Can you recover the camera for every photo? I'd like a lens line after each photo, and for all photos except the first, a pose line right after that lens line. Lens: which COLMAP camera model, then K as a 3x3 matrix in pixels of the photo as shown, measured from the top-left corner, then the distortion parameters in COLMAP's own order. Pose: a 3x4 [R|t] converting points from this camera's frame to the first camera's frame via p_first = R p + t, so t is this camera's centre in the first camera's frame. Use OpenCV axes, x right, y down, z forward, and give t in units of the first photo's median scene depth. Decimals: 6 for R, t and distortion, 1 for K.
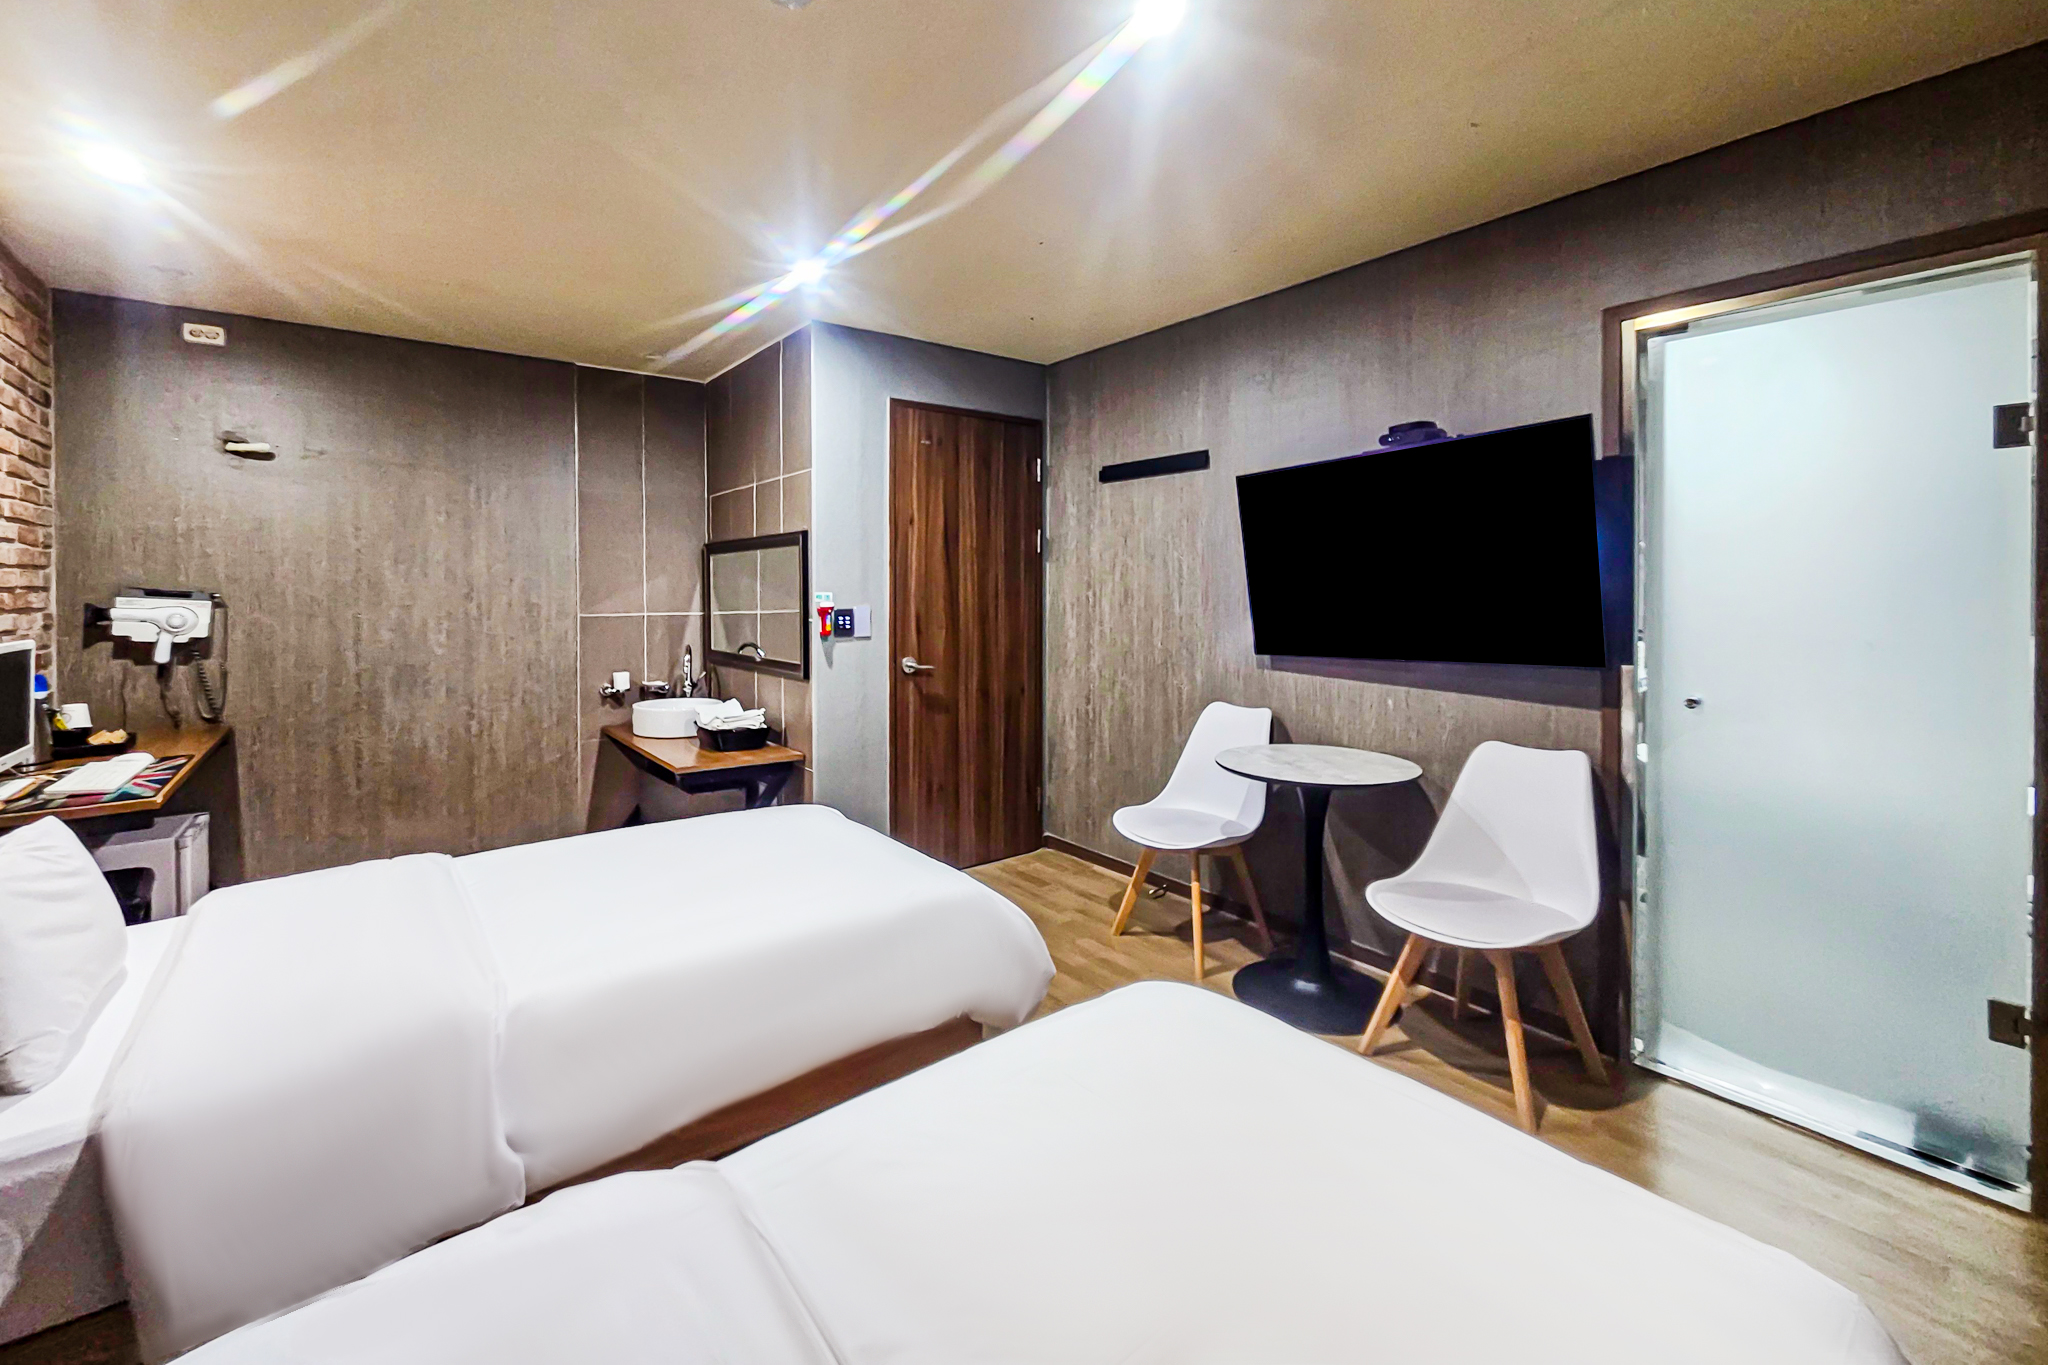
lens RADIAL K [[864.1, 0, 1027.6], [0, 864.1, 595.1], [0, 0, 1]] dist [0.001328, 0.000149]
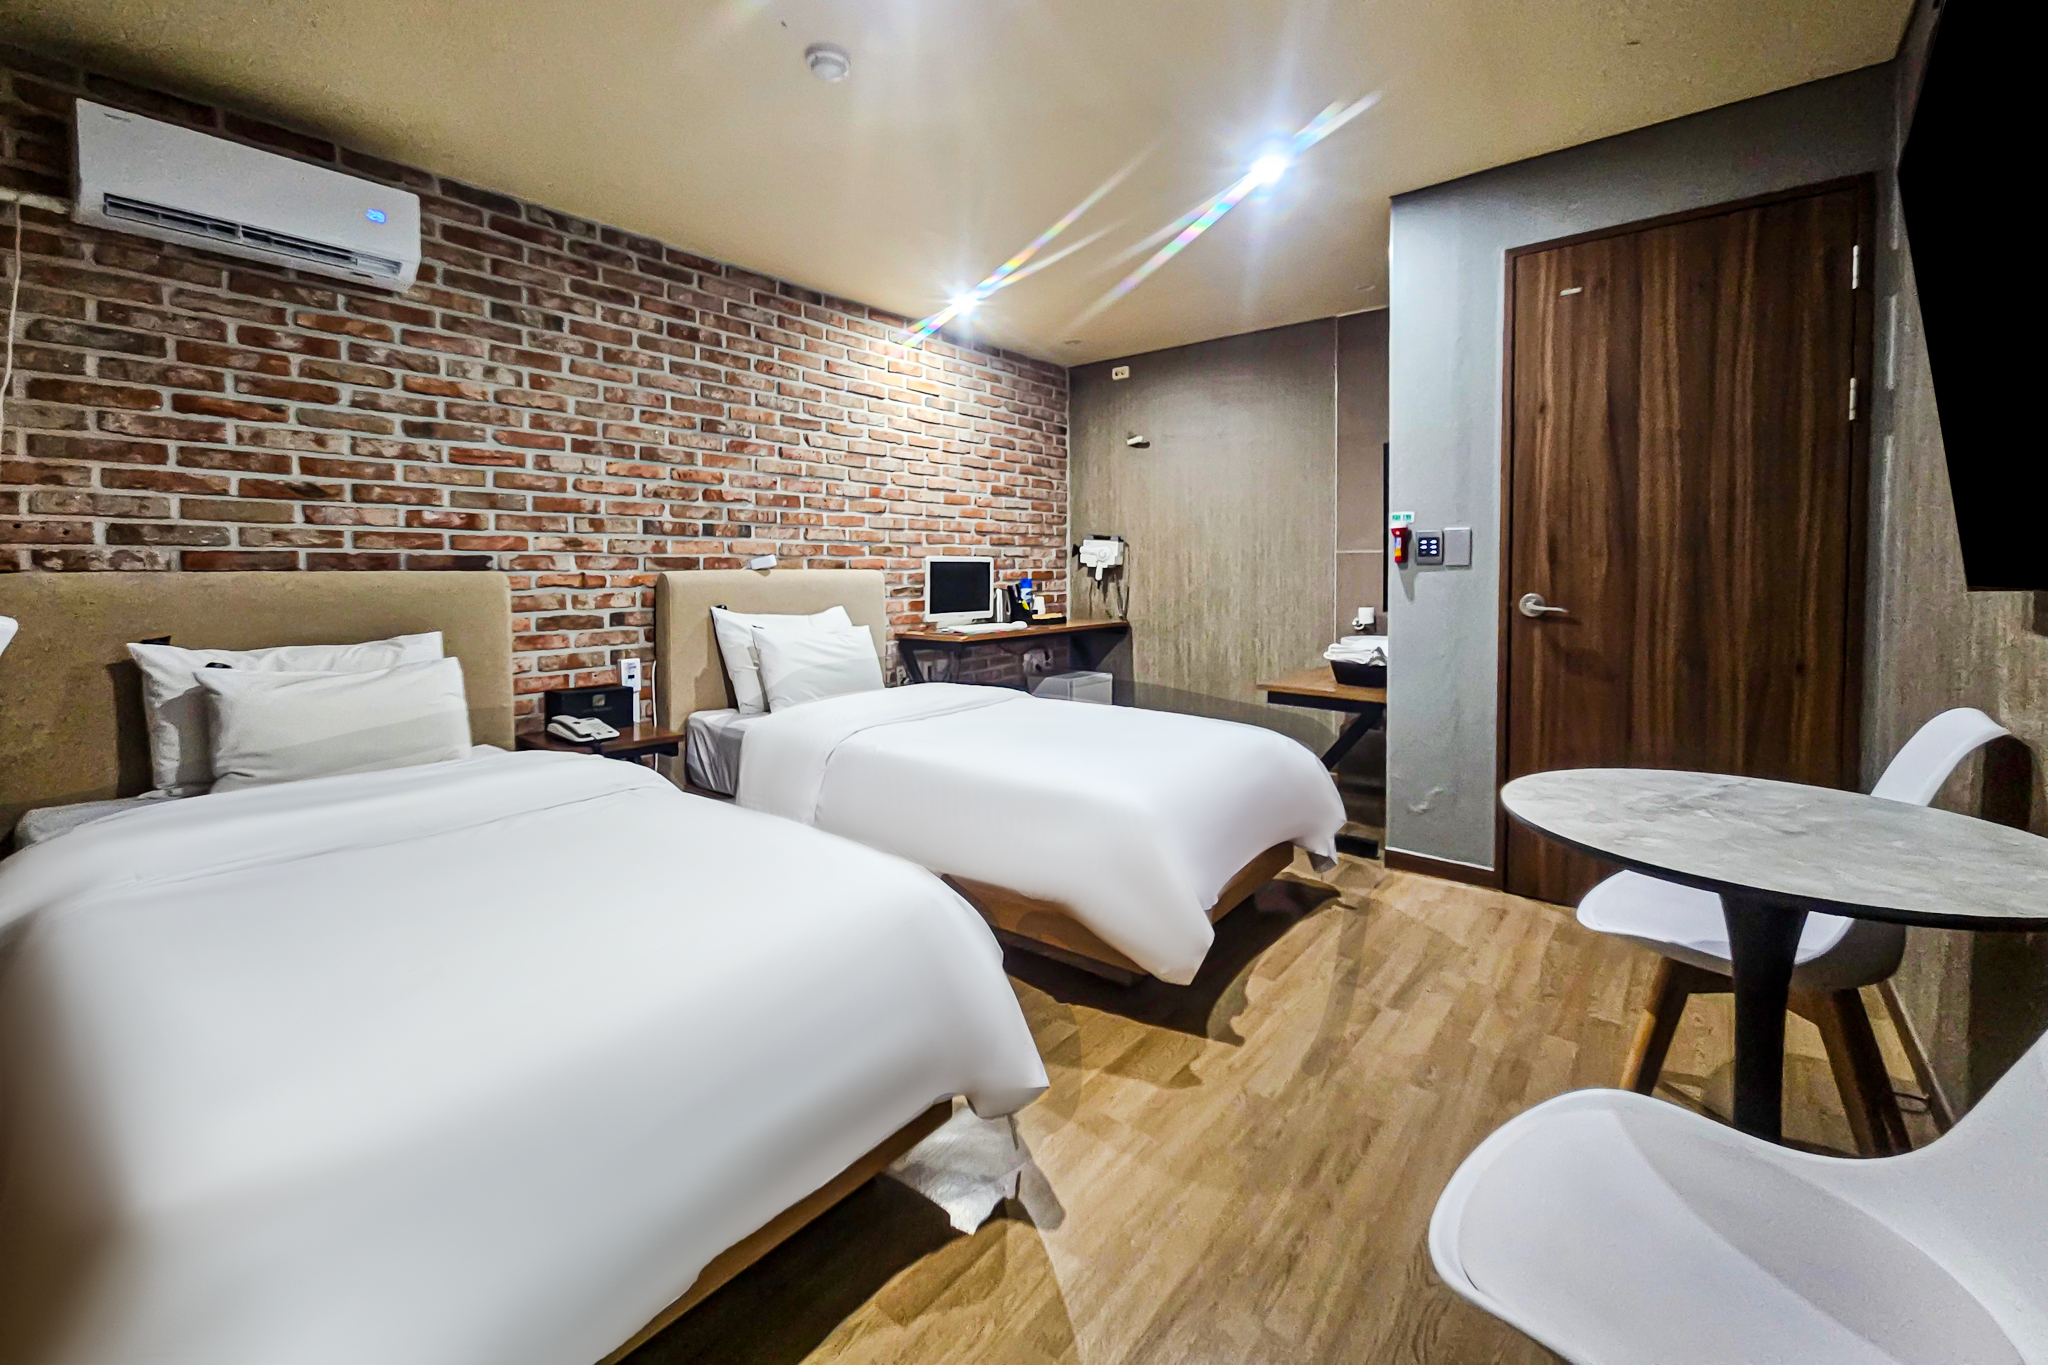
lens RADIAL K [[864.1, 0, 1027.6], [0, 864.1, 595.1], [0, 0, 1]] dist [0.001328, 0.000149]
pose [[0.225753, 0.027005, -0.973810, 0.484350], [-0.004067, 0.999633, 0.026778, 0.054339], [0.974176, -0.002085, 0.225780, 0.417092]]
